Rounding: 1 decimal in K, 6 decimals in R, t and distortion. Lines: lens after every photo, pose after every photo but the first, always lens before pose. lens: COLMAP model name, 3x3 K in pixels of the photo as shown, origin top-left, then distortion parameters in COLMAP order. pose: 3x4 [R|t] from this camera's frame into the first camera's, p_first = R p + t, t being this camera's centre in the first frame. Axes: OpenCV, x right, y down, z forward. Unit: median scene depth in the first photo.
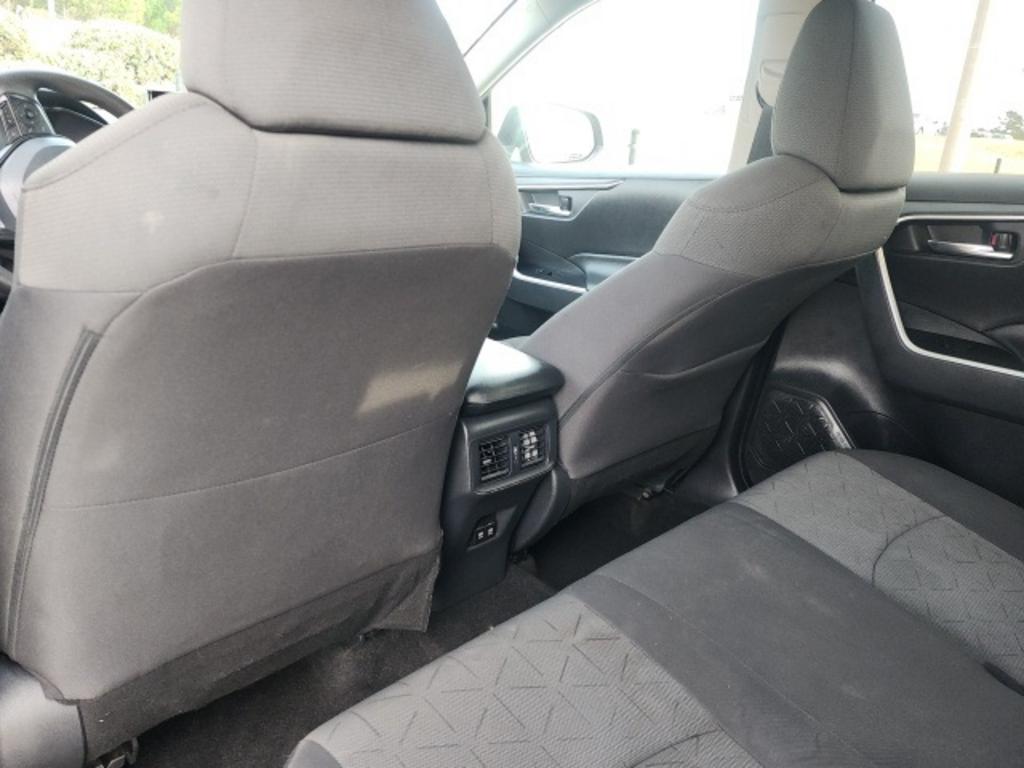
lens RADIAL K [[795.8, 0, 508.5], [0, 795.8, 386.8], [0, 0, 1]] dist [0.053195, -0.044826]
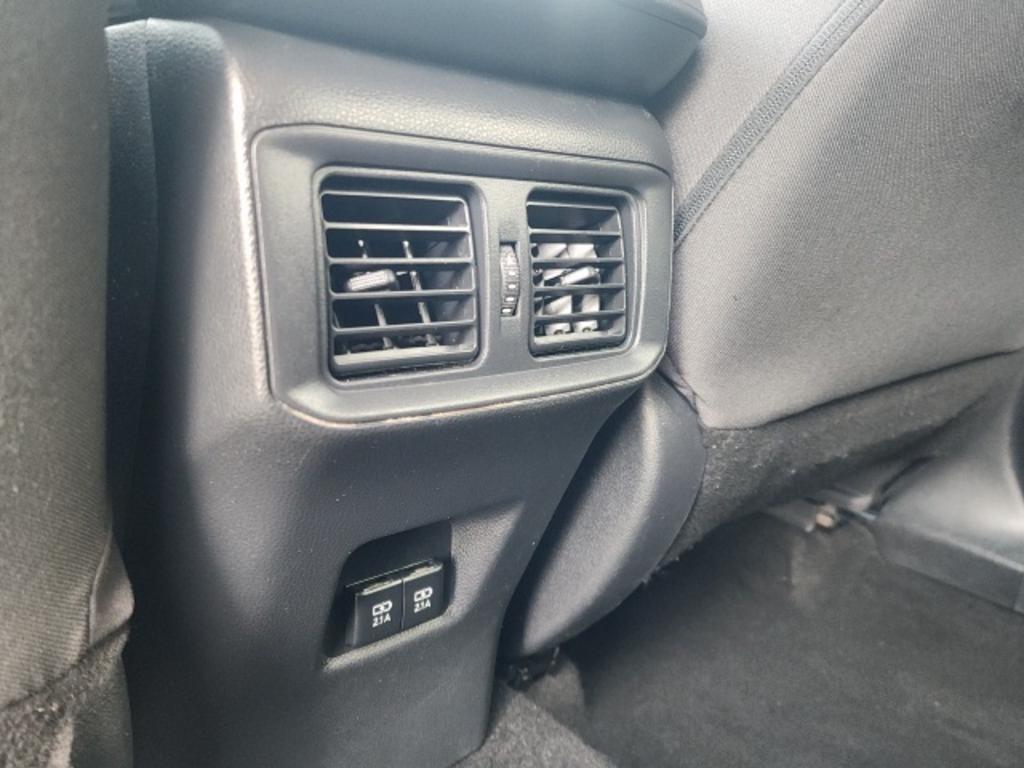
lens RADIAL K [[795.8, 0, 517.2], [0, 795.8, 384.3], [0, 0, 1]] dist [0.053195, -0.044826]
pose [[0.998466, 0.023850, -0.049965, 0.021882], [-0.026821, 0.997859, -0.059654, 0.120716], [0.048435, 0.060903, 0.996968, 0.707574]]
